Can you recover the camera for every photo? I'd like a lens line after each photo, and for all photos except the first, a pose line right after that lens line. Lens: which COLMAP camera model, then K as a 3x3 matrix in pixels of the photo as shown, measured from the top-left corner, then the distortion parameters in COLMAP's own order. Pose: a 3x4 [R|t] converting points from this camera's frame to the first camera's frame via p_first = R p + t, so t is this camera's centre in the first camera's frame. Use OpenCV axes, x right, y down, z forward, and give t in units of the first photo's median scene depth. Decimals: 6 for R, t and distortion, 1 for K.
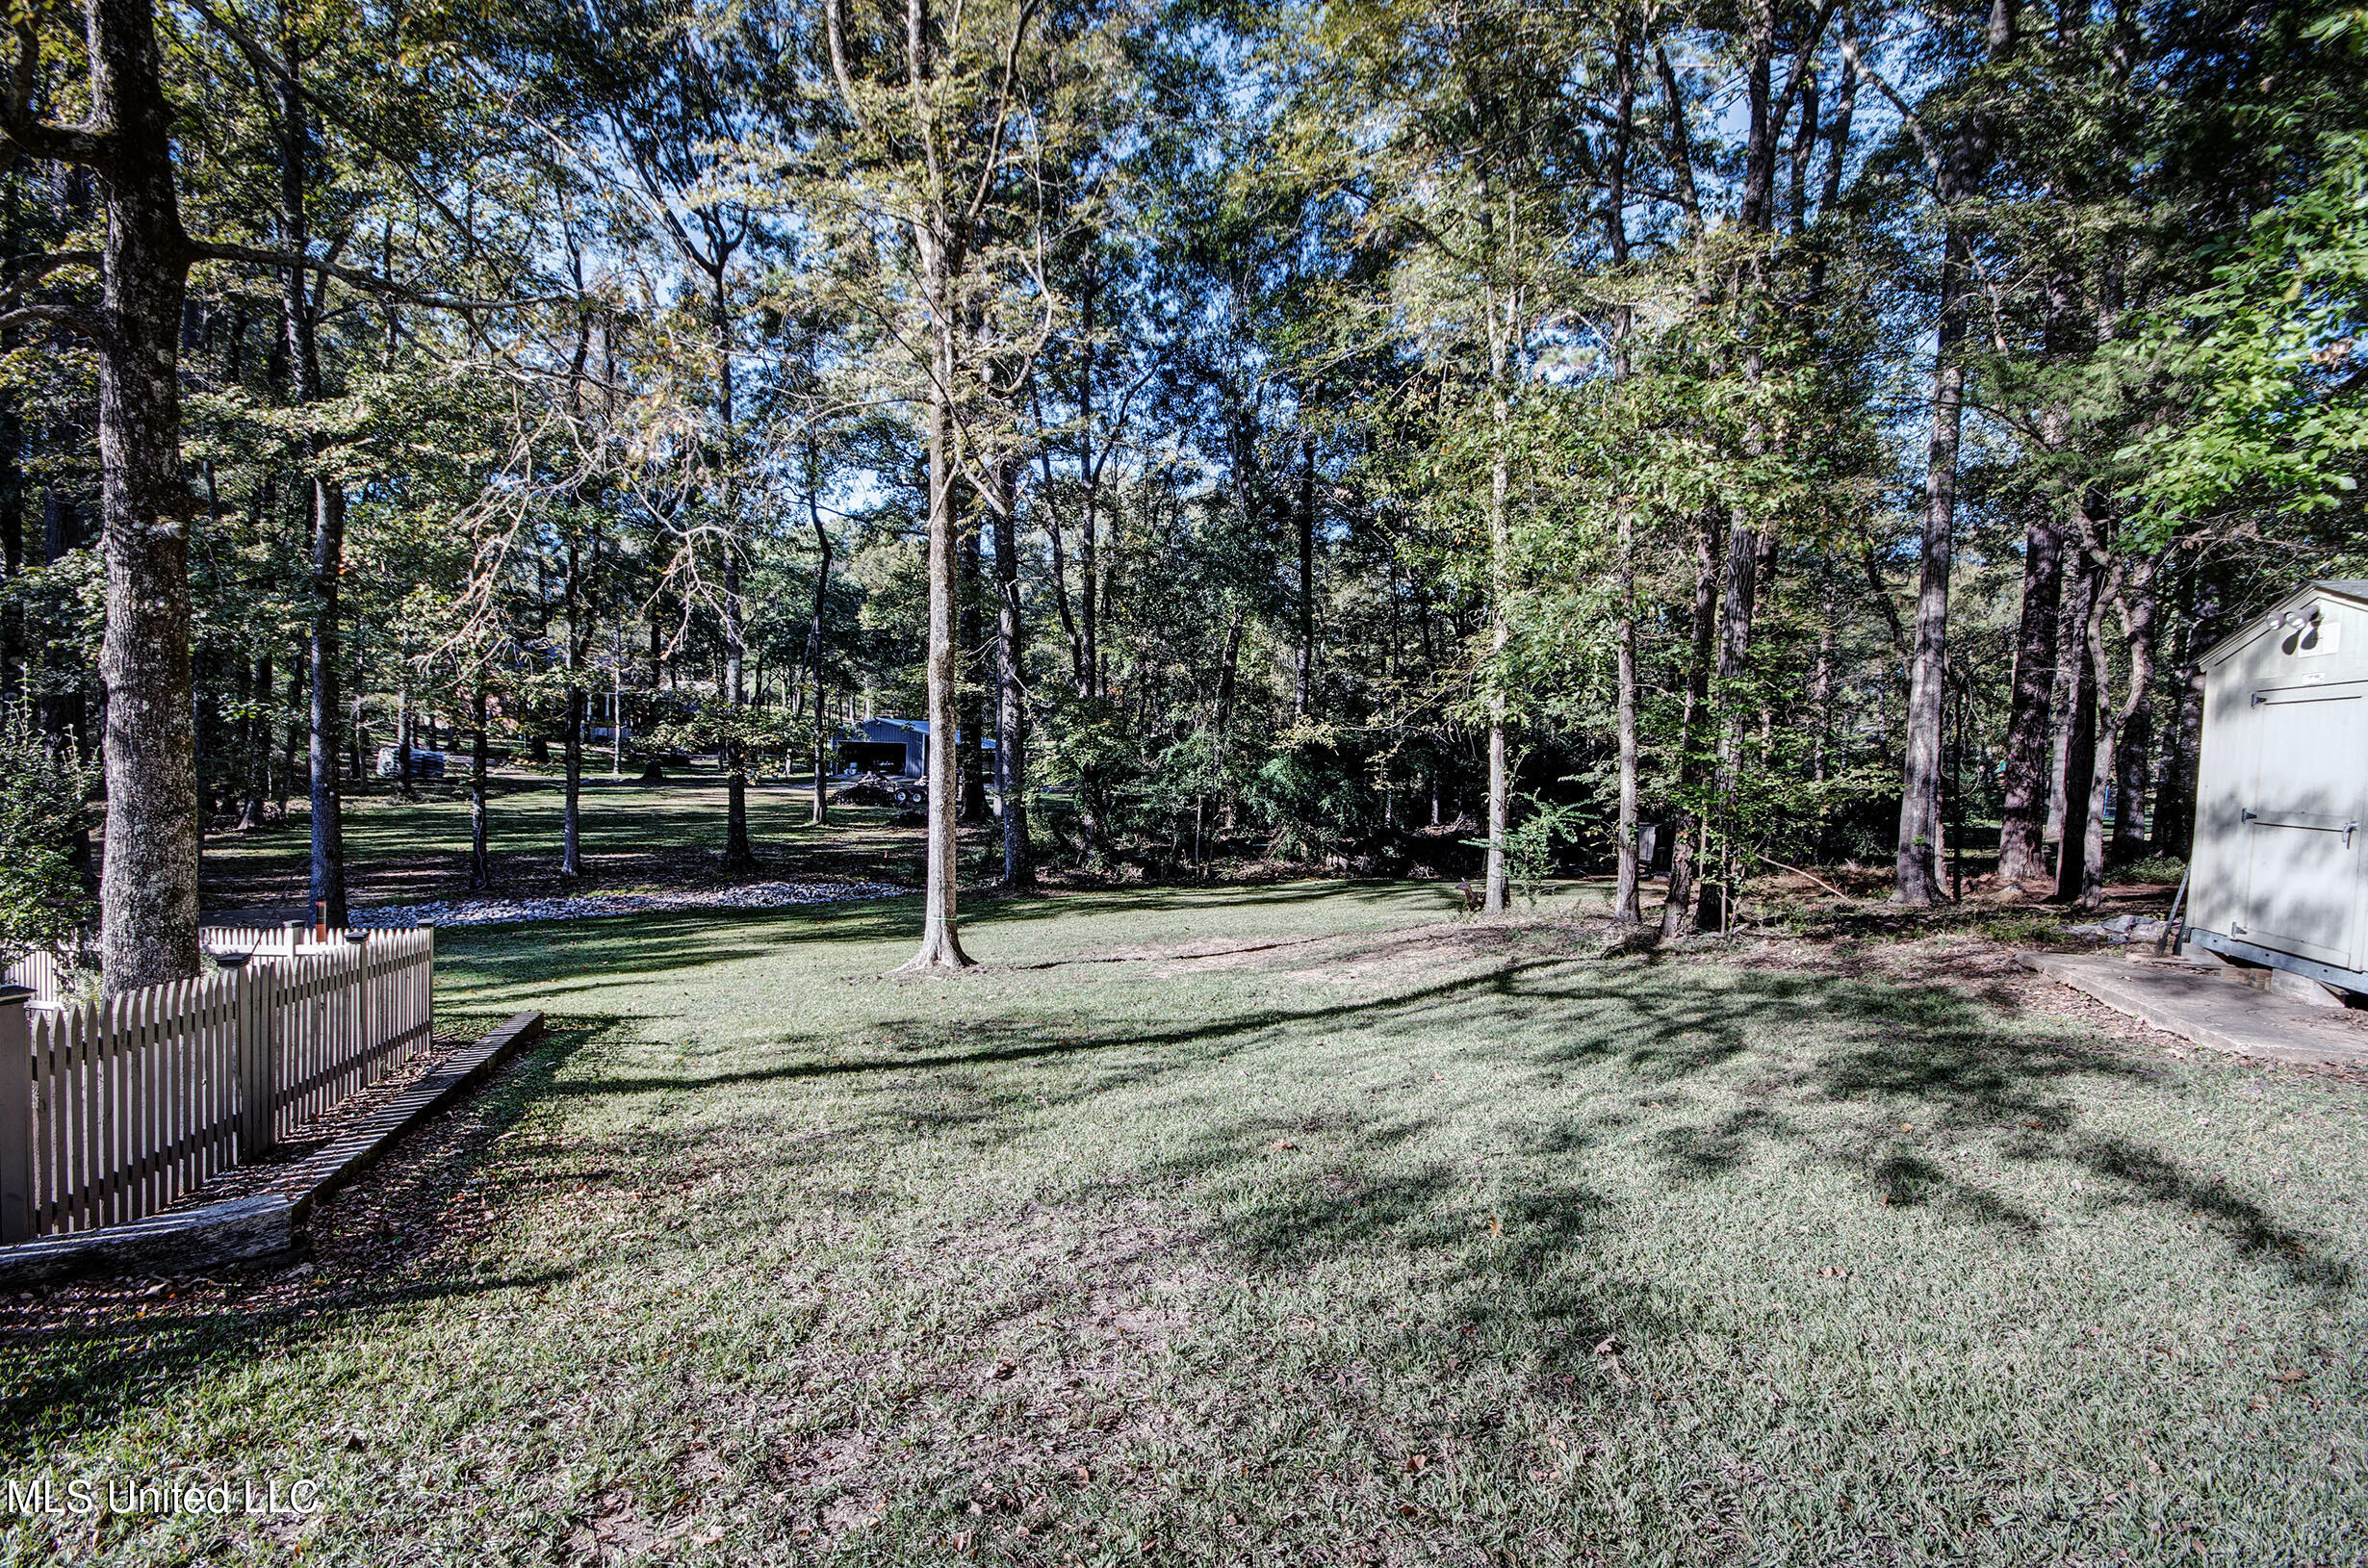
lens RADIAL K [[1052.6, 0, 1173.0], [0, 1052.6, 777.5], [0, 0, 1]] dist [-0.004554, -0.002319]
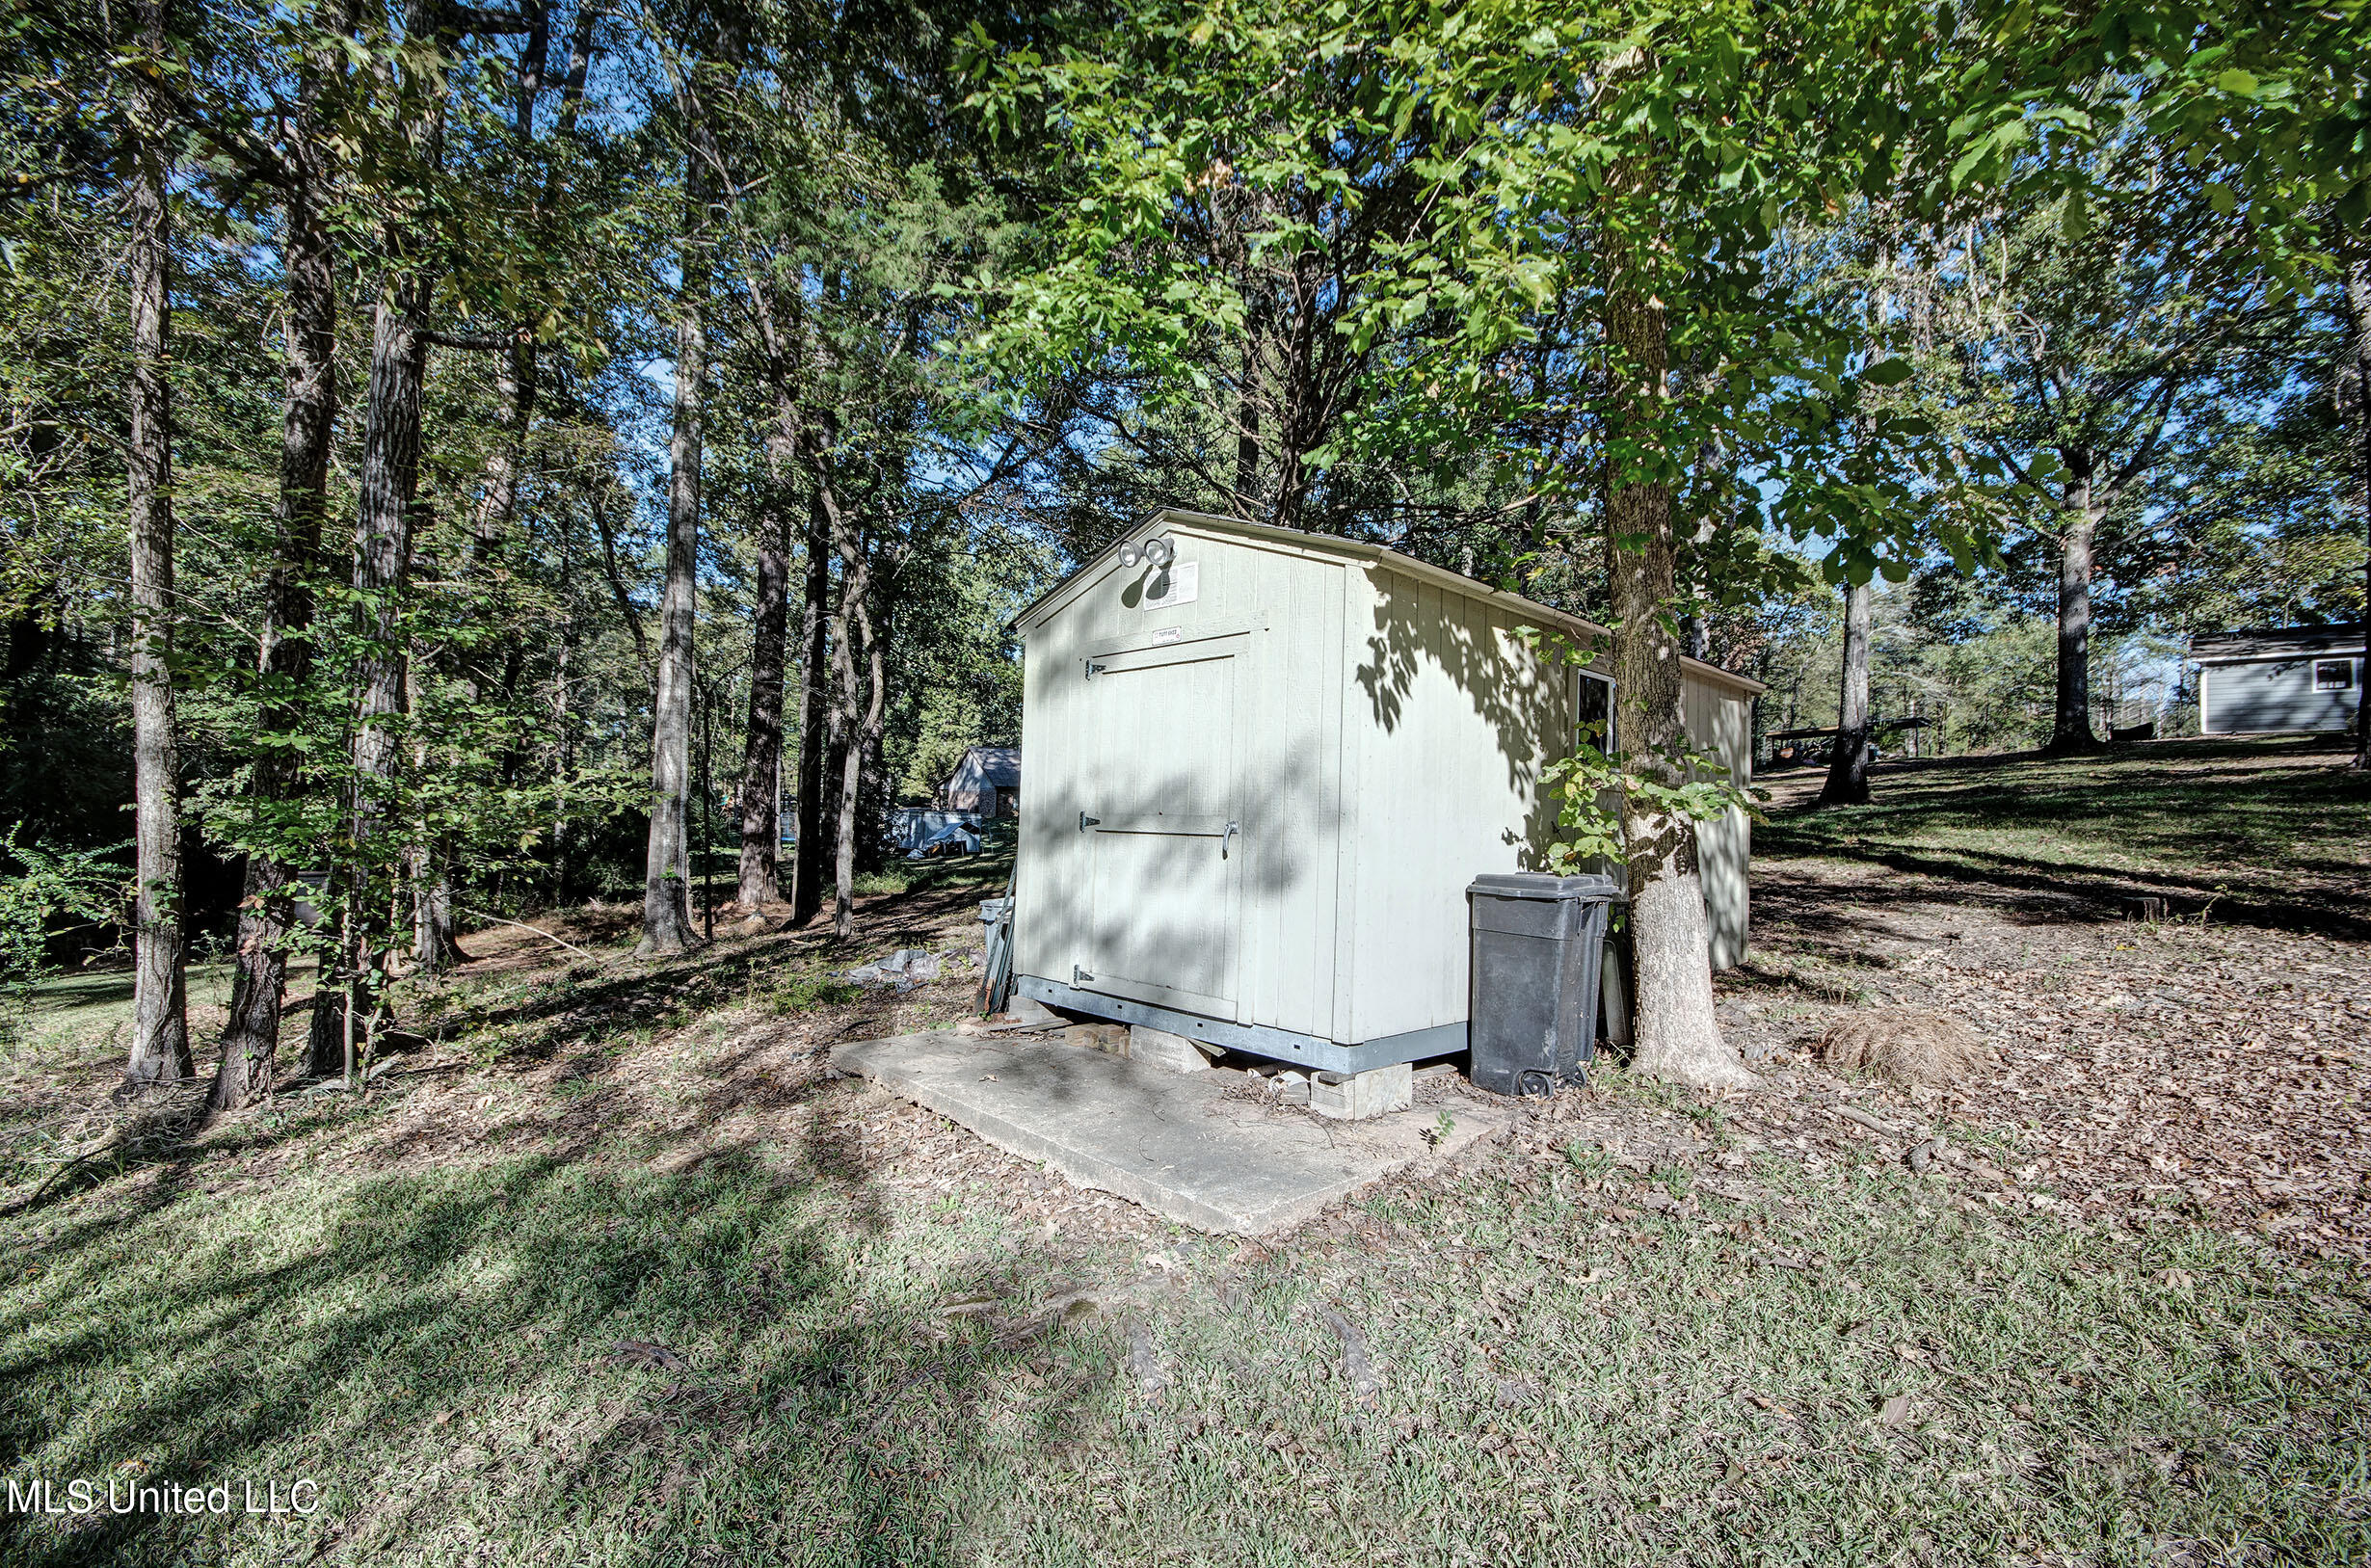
lens RADIAL K [[1053.9, 0, 1175.2], [0, 1053.9, 798.0], [0, 0, 1]] dist [-0.004554, -0.002319]
pose [[0.475316, -0.004267, 0.879805, 0.205508], [0.017246, 0.999841, -0.004468, 0.013001], [-0.879646, 0.017297, 0.475314, 0.306667]]
